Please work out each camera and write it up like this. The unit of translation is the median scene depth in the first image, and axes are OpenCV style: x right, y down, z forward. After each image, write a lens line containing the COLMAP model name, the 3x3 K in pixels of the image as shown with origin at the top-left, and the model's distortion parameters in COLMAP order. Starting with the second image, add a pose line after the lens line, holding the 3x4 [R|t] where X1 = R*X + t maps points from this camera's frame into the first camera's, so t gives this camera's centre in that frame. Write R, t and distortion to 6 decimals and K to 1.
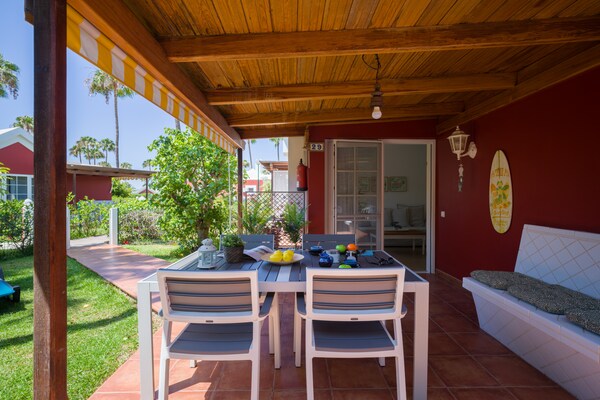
lens RADIAL K [[296.9, 0, 298.7], [0, 296.9, 194.5], [0, 0, 1]] dist [0.002786, 0.000273]
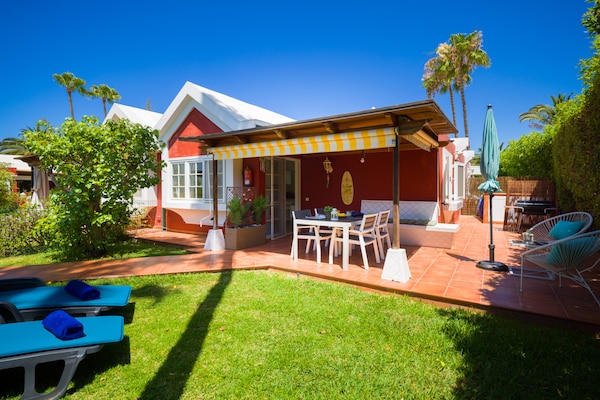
lens RADIAL K [[296.9, 0, 298.7], [0, 296.9, 194.5], [0, 0, 1]] dist [0.002786, 0.000273]
pose [[0.556040, -0.015808, 0.831005, -0.635604], [-0.001982, 0.999791, 0.020345, -0.002127], [-0.831153, -0.012960, 0.555893, -0.013392]]
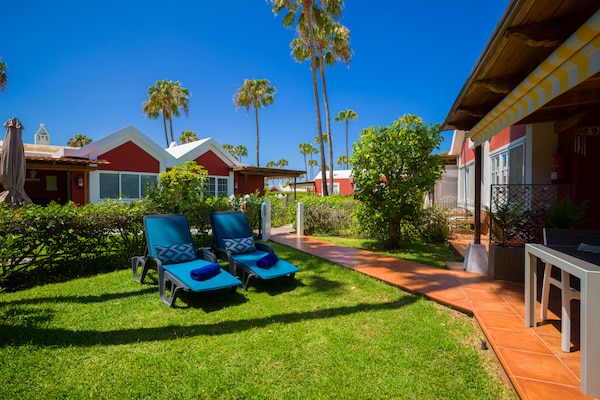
lens RADIAL K [[293.1, 0, 304.3], [0, 293.1, 196.0], [0, 0, 1]] dist [0.004950, 0.000243]
pose [[0.940002, 0.002732, -0.341159, -0.235473], [0.001040, 0.999940, 0.010871, 0.008694], [0.341169, -0.010573, 0.939943, -0.040679]]
